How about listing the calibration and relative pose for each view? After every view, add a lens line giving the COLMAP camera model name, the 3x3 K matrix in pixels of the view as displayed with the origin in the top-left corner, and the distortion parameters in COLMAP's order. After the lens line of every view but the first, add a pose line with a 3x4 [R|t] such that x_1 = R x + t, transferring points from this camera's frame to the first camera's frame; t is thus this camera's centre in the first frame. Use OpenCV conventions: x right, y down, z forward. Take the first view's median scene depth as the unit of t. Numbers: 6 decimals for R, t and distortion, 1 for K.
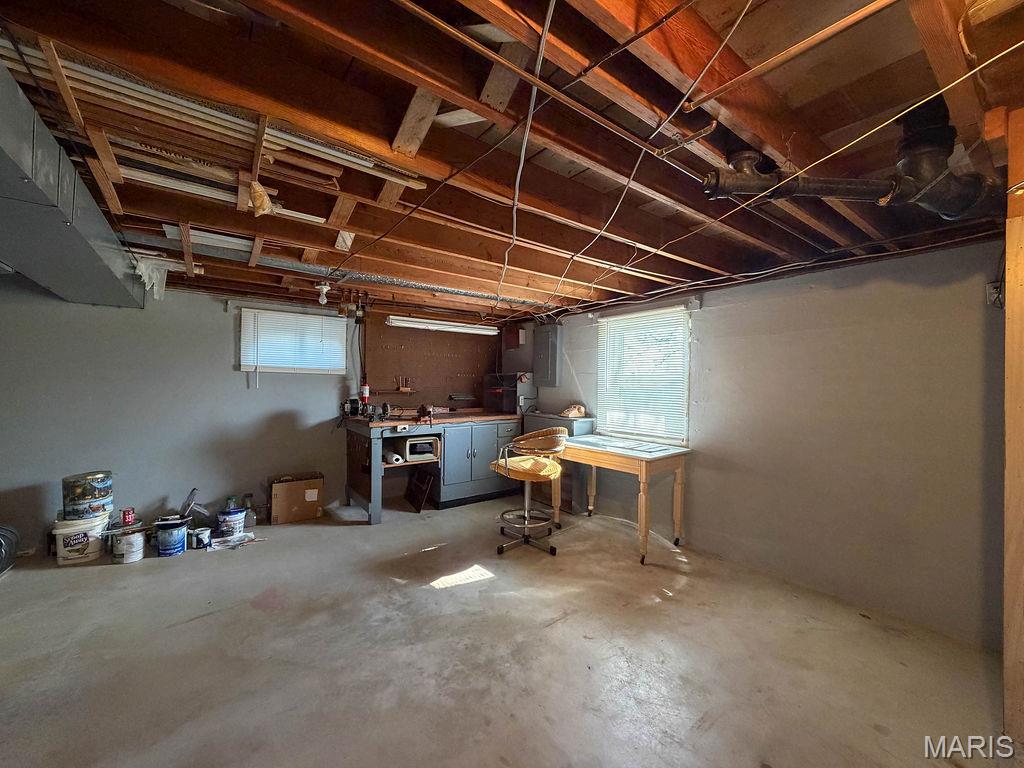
lens RADIAL K [[408.0, 0, 506.8], [0, 408.0, 384.1], [0, 0, 1]] dist [-0.002137, 0.000282]
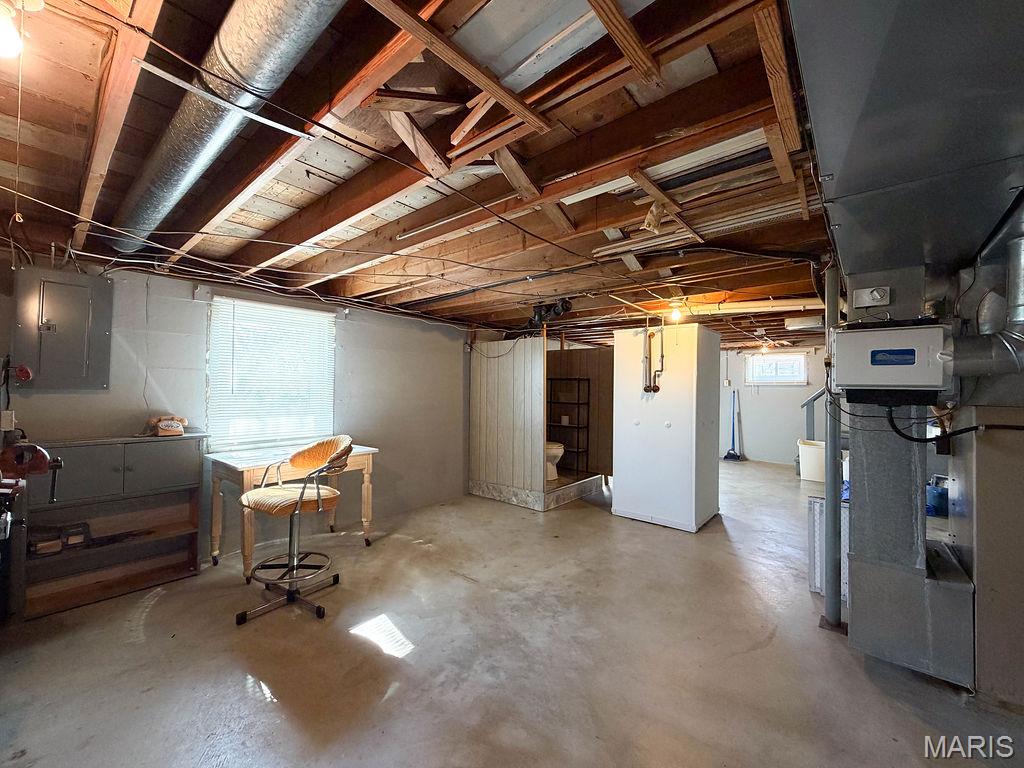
lens RADIAL K [[408.0, 0, 514.4], [0, 408.0, 383.1], [0, 0, 1]] dist [-0.002137, 0.000282]
pose [[-0.226949, -0.000846, 0.973906, -1.036514], [-0.010646, 0.999942, -0.001613, -0.010431], [-0.973848, -0.010734, -0.226945, 1.063165]]
